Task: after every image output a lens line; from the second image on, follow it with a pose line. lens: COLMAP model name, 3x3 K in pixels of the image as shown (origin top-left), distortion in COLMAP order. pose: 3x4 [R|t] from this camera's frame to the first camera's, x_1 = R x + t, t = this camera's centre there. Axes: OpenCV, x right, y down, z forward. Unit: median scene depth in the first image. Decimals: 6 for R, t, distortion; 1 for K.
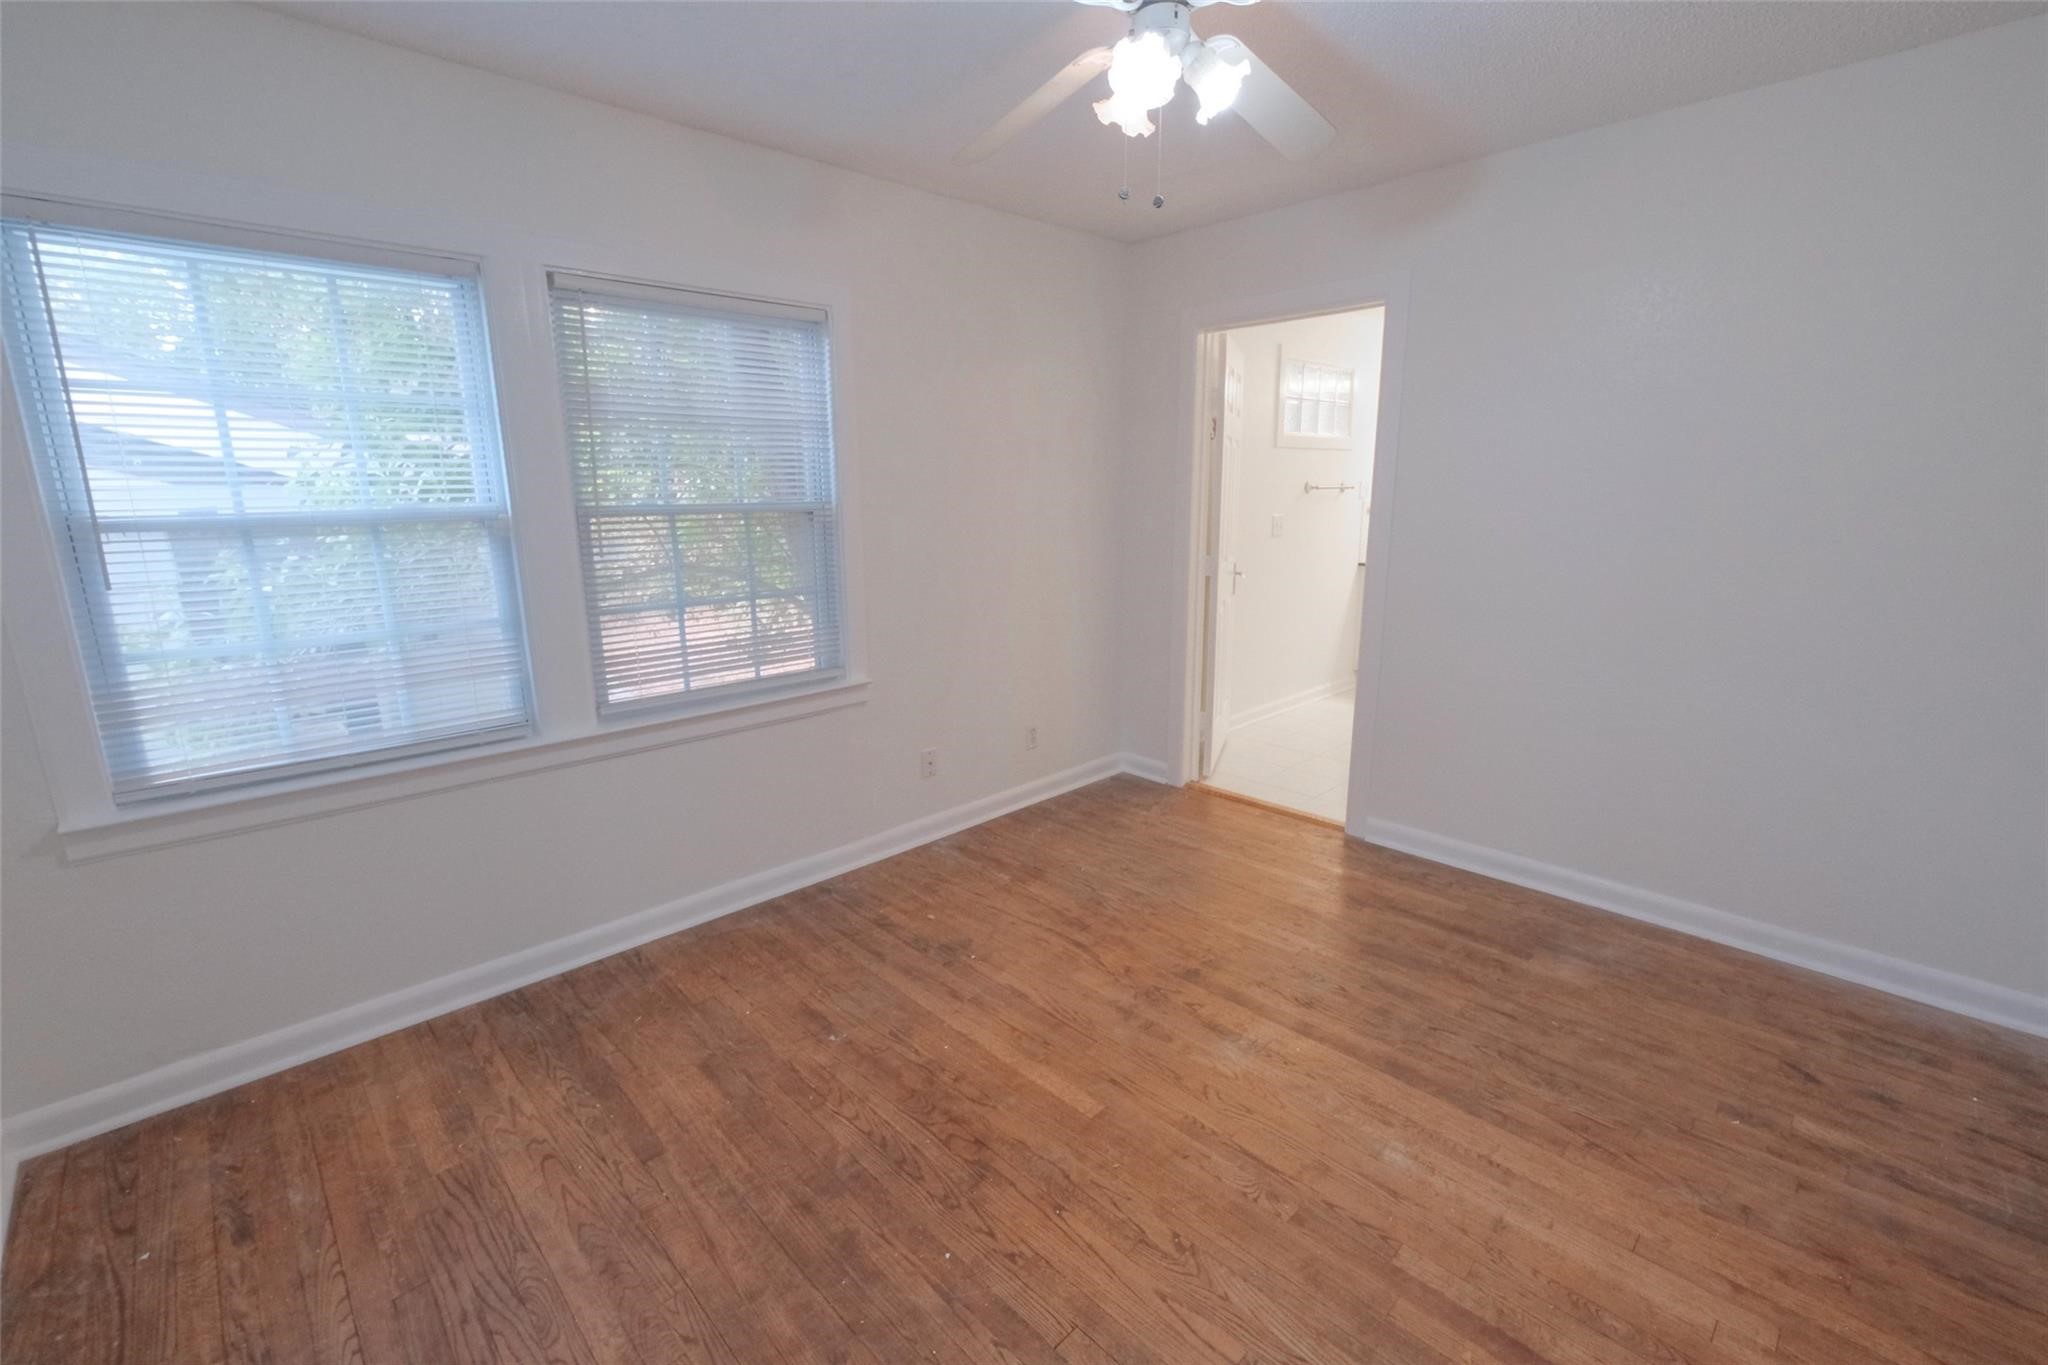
lens RADIAL K [[886.2, 0, 1032.0], [0, 886.2, 671.7], [0, 0, 1]] dist [-0.003096, -0.000898]
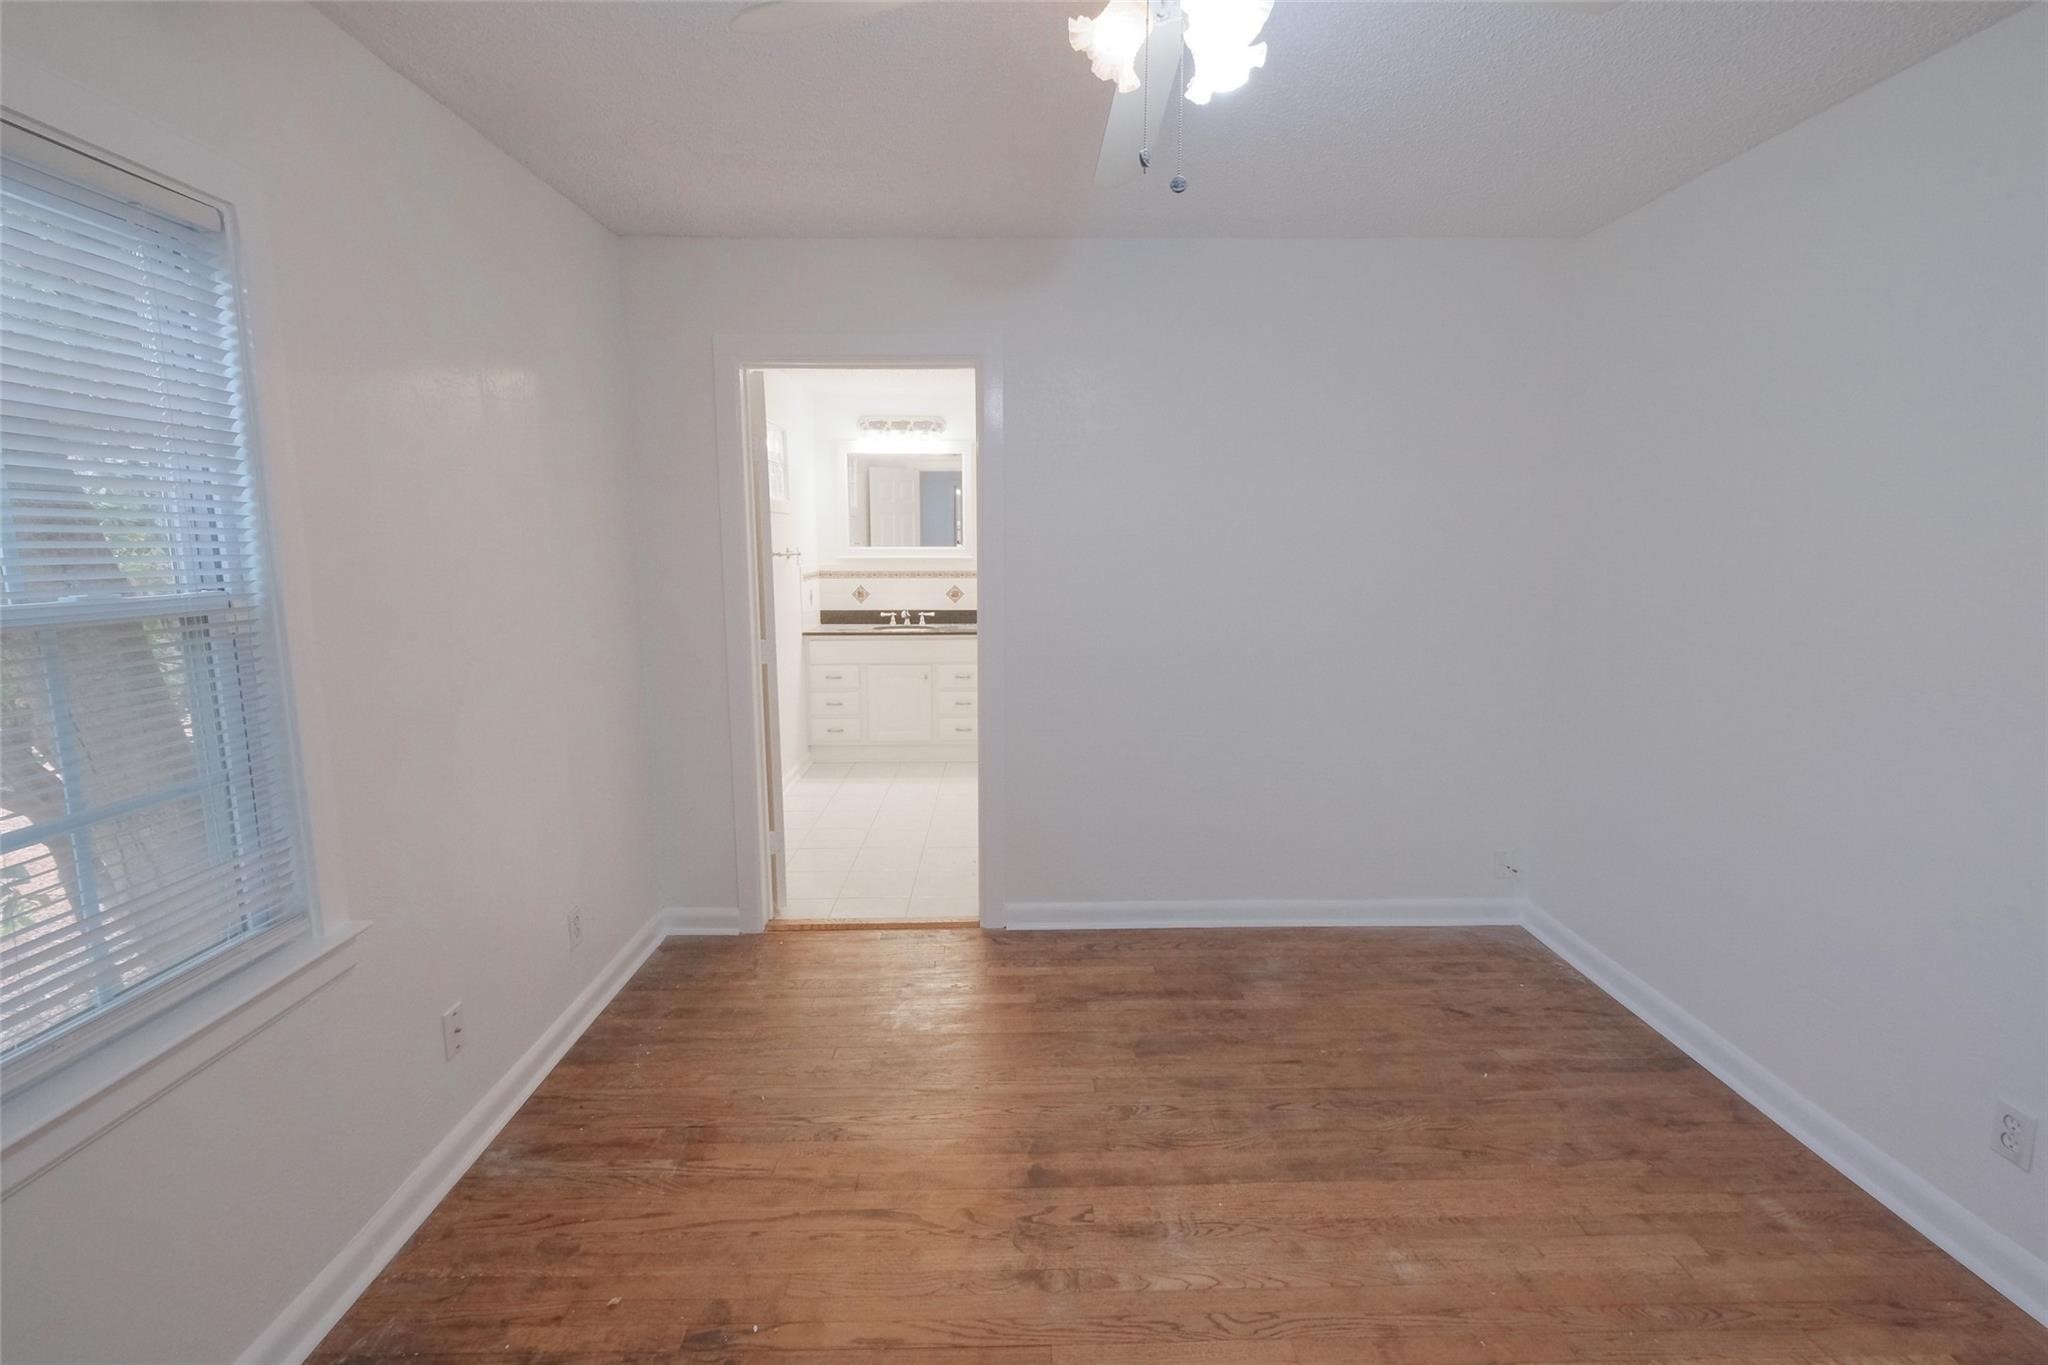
lens RADIAL K [[886.2, 0, 1032.0], [0, 886.2, 671.7], [0, 0, 1]] dist [-0.003096, -0.000898]
pose [[0.683220, -0.100221, 0.723302, -0.343485], [0.149967, 0.988680, -0.004665, -0.095069], [-0.714647, 0.111659, 0.690516, 0.414434]]
